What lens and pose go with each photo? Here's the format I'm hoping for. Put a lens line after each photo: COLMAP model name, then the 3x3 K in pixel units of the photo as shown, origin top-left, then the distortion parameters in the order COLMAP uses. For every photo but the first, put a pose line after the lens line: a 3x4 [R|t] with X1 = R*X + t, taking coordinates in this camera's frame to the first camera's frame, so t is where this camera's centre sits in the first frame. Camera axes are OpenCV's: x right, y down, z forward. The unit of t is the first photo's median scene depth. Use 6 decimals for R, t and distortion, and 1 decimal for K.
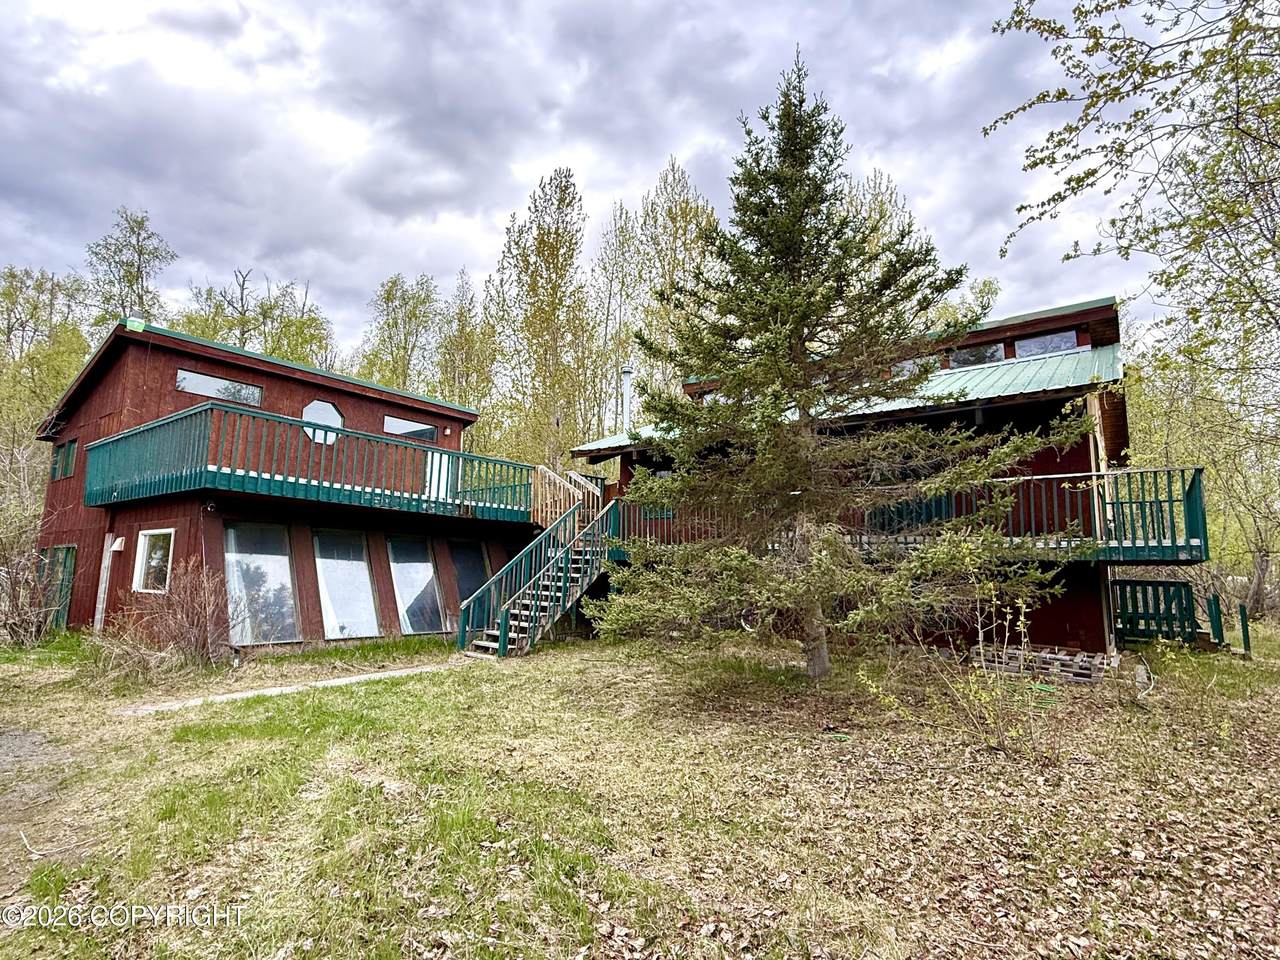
lens RADIAL K [[664.1, 0, 643.5], [0, 664.1, 483.6], [0, 0, 1]] dist [-0.000758, 0.001136]
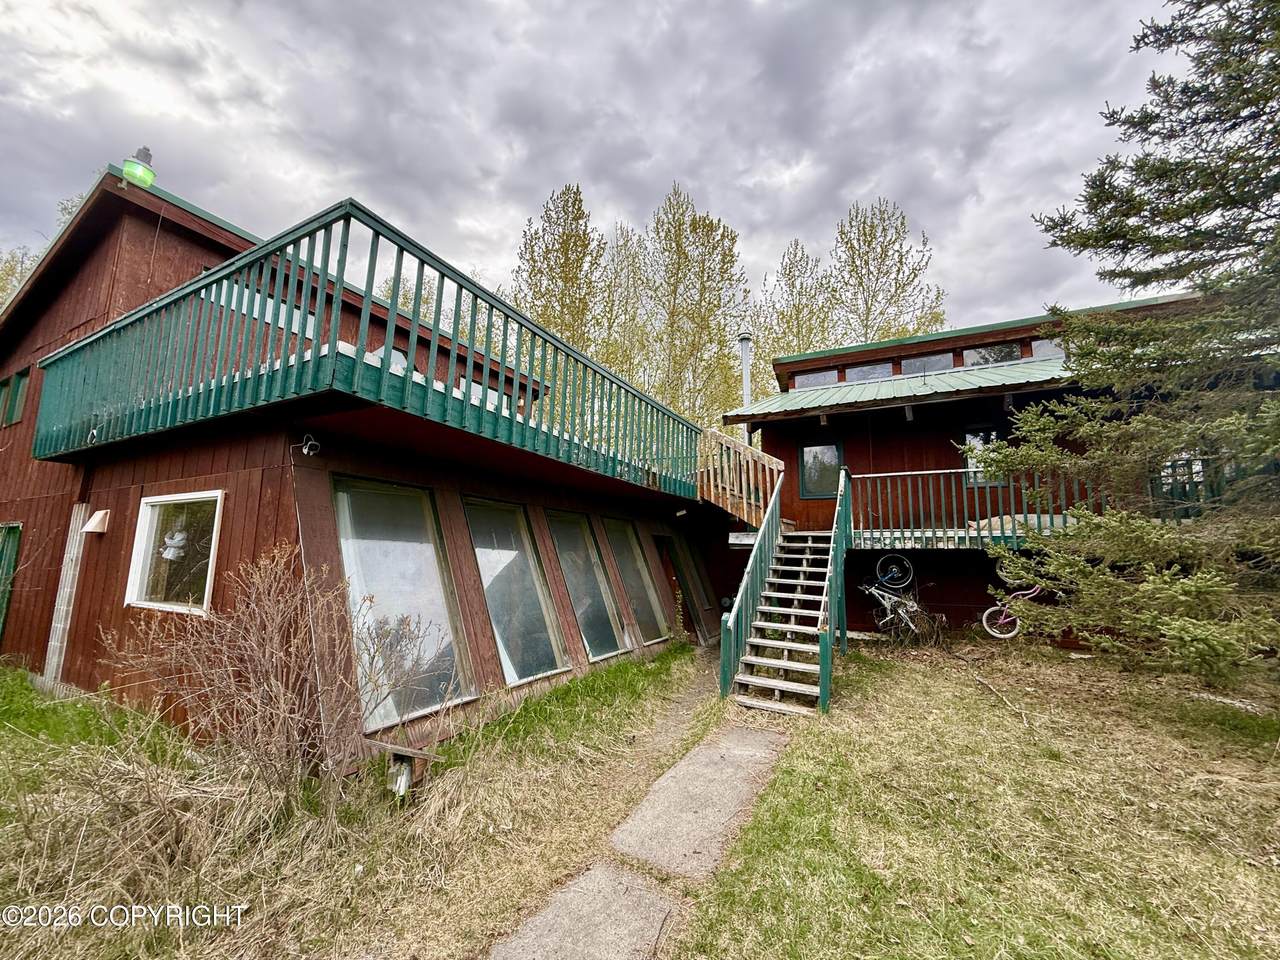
lens RADIAL K [[500.6, 0, 644.4], [0, 500.6, 506.5], [0, 0, 1]] dist [-0.000251, -0.005626]
pose [[0.982788, 0.011347, 0.184388, -0.382145], [-0.017460, 0.999349, 0.031560, 0.053468], [-0.183910, -0.034237, 0.982347, 0.463655]]
